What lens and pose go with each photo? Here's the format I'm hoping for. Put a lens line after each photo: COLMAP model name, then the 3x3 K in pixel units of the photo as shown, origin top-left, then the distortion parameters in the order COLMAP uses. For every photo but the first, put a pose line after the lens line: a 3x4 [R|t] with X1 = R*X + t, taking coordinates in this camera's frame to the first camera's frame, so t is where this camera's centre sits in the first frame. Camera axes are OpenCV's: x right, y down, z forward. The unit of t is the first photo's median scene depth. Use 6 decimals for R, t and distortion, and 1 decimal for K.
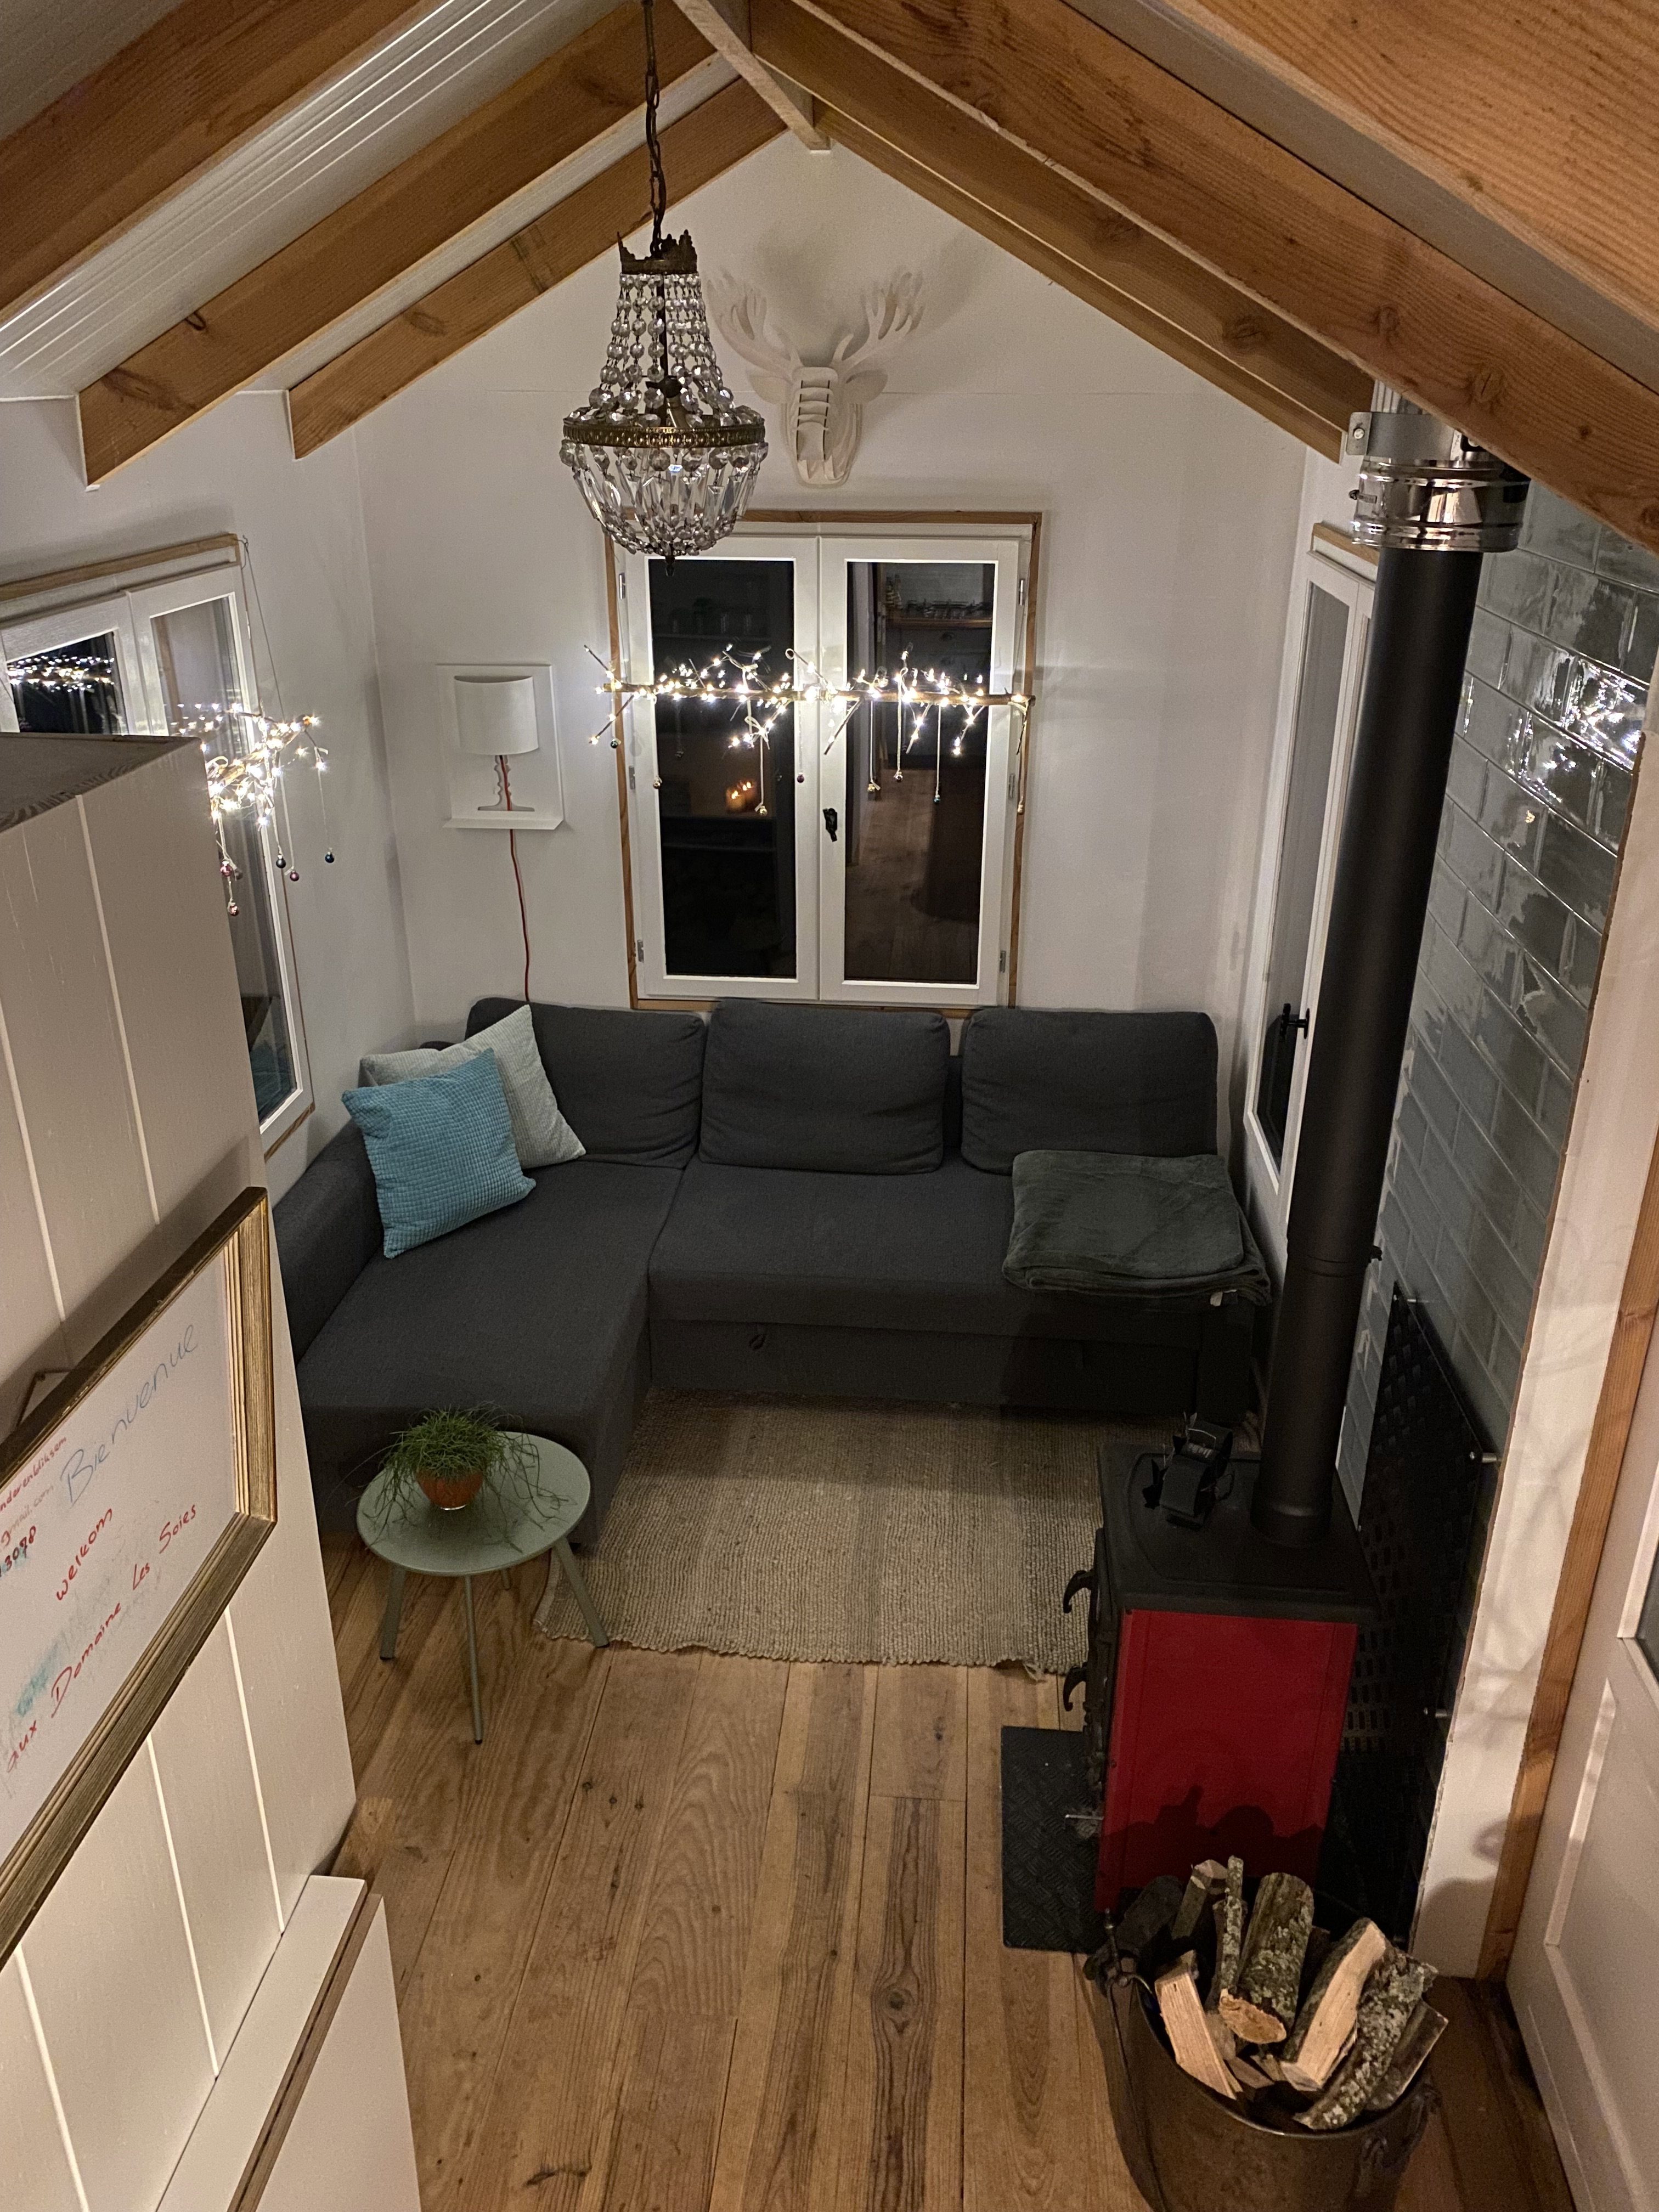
lens RADIAL K [[1679.6, 0, 821.3], [0, 1679.6, 1101.5], [0, 0, 1]] dist [0.033872, -0.006846]
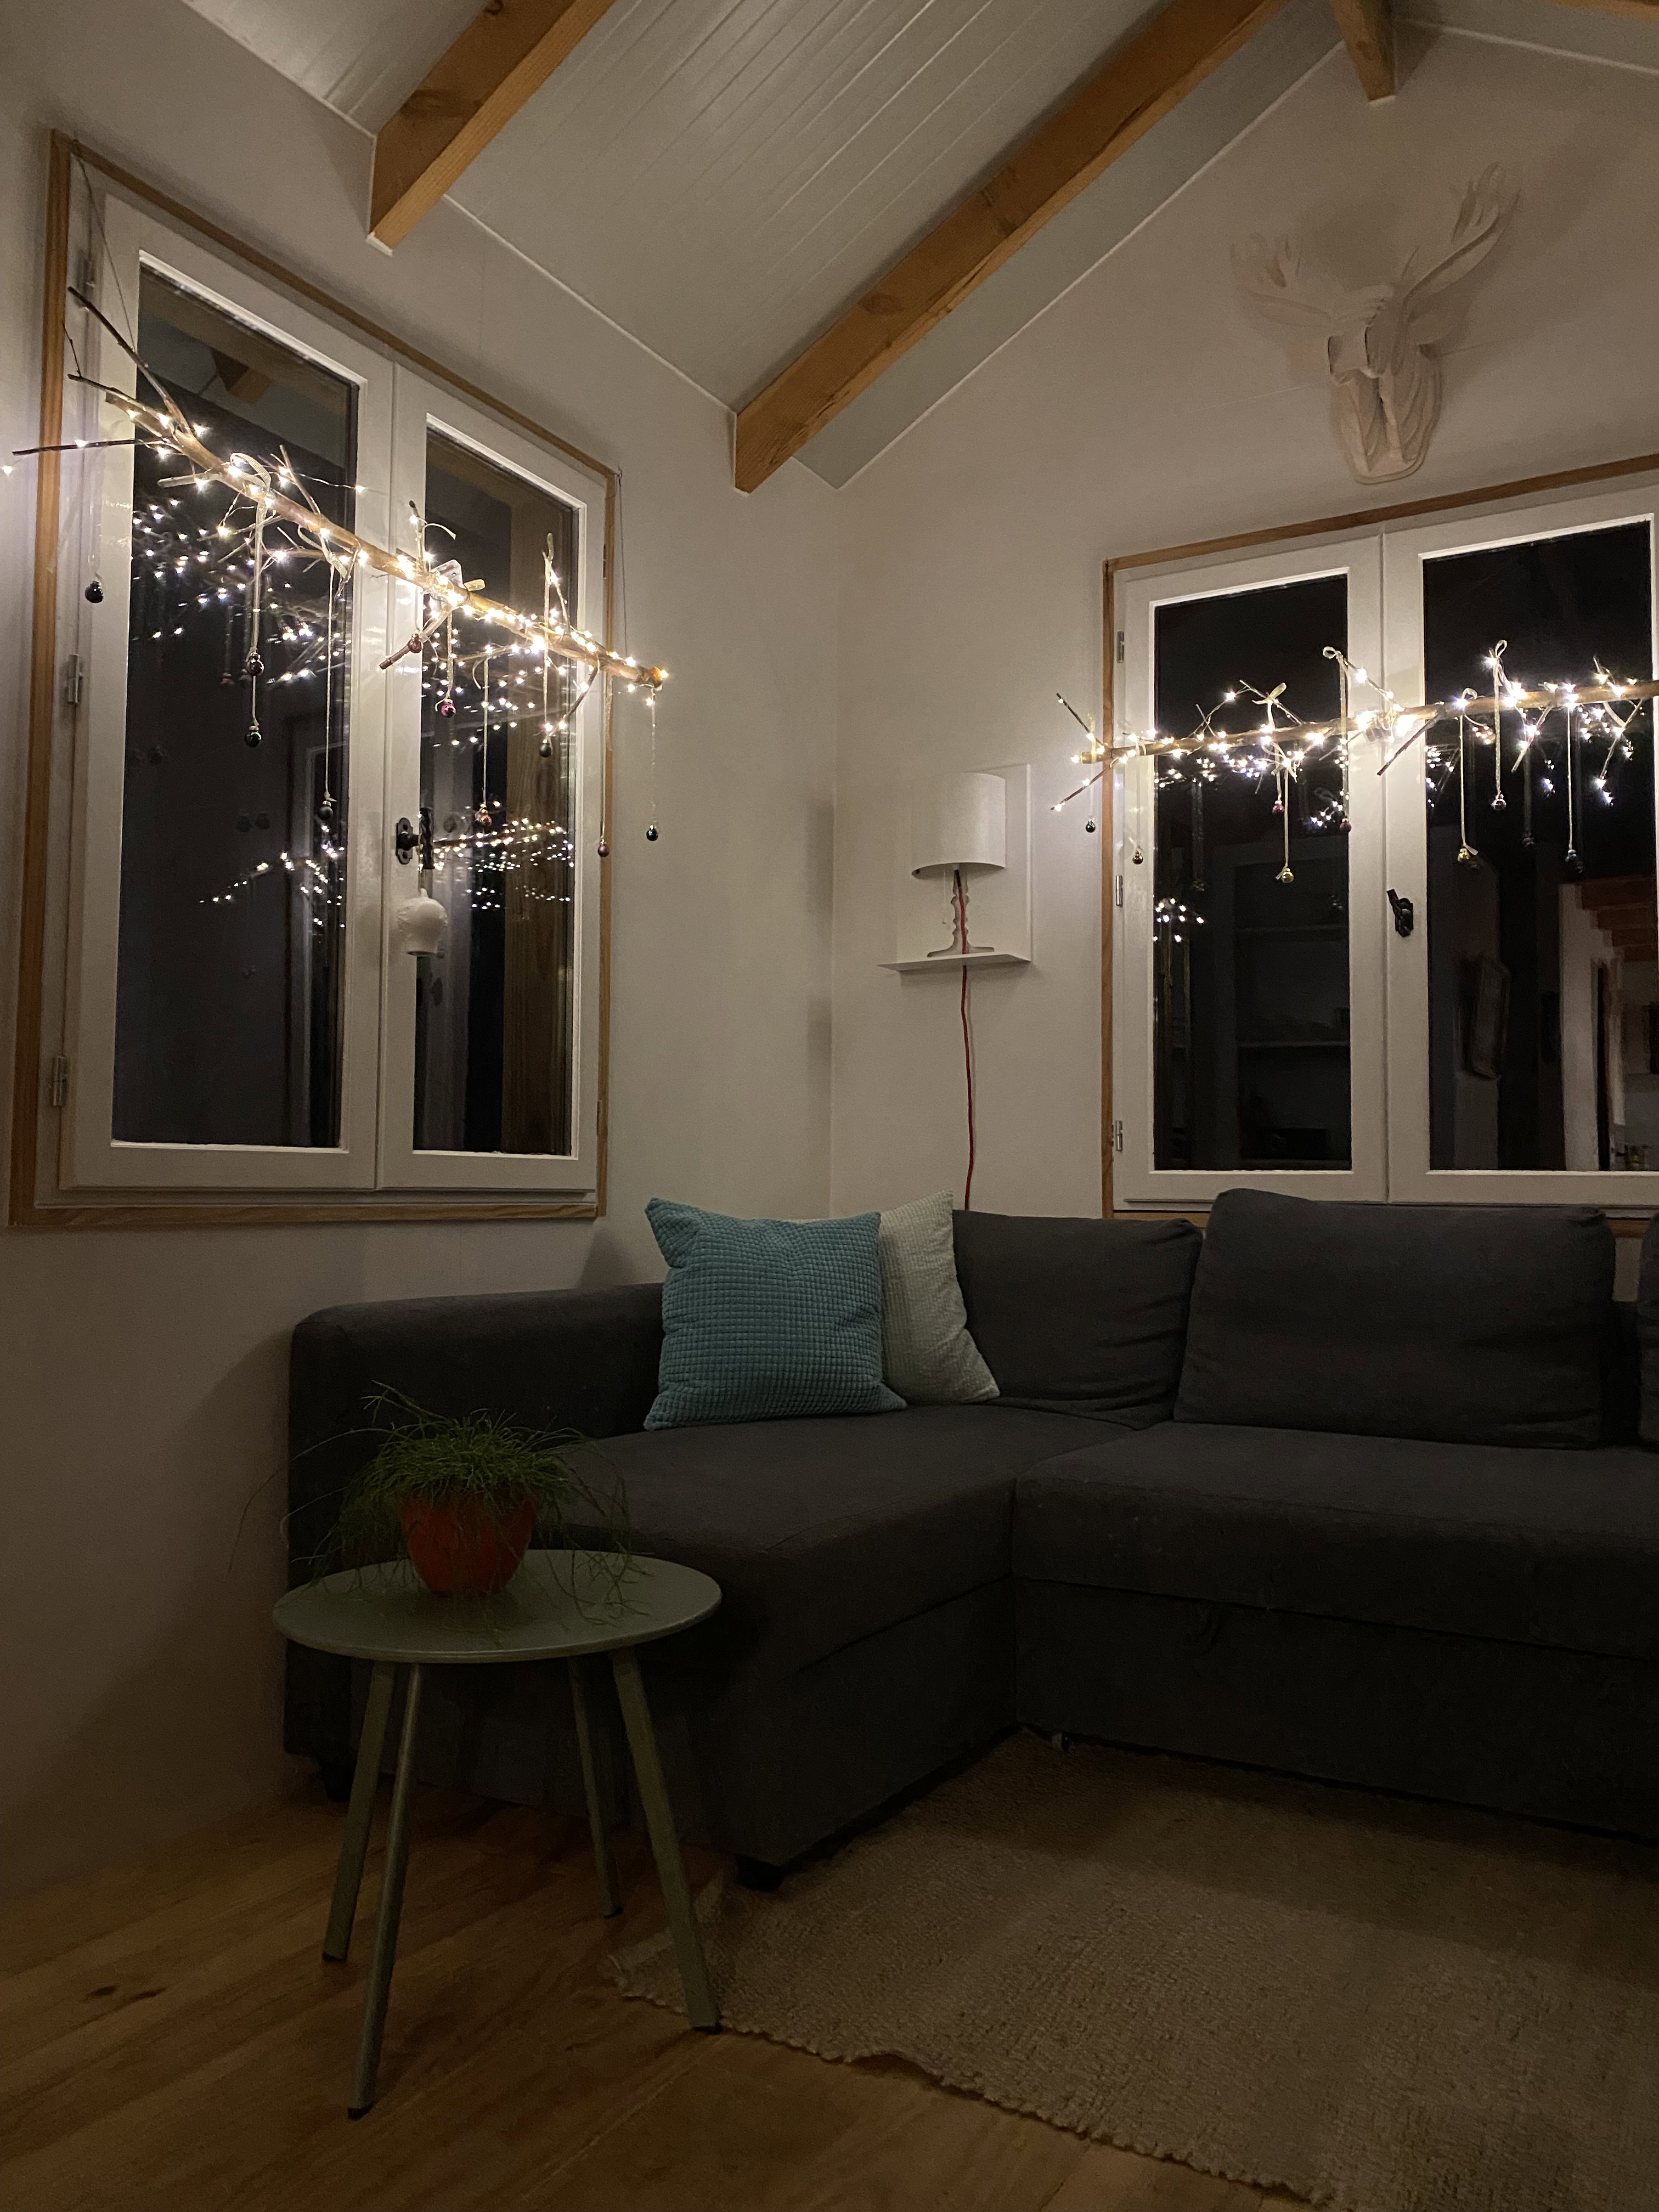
lens RADIAL K [[1679.6, 0, 830.5], [0, 1679.6, 1100.2], [0, 0, 1]] dist [0.033872, -0.006846]
pose [[0.907776, -0.020197, -0.418969, 0.082984], [-0.180248, 0.883132, -0.433115, 0.242377], [0.378753, 0.468689, 0.798045, 0.424974]]
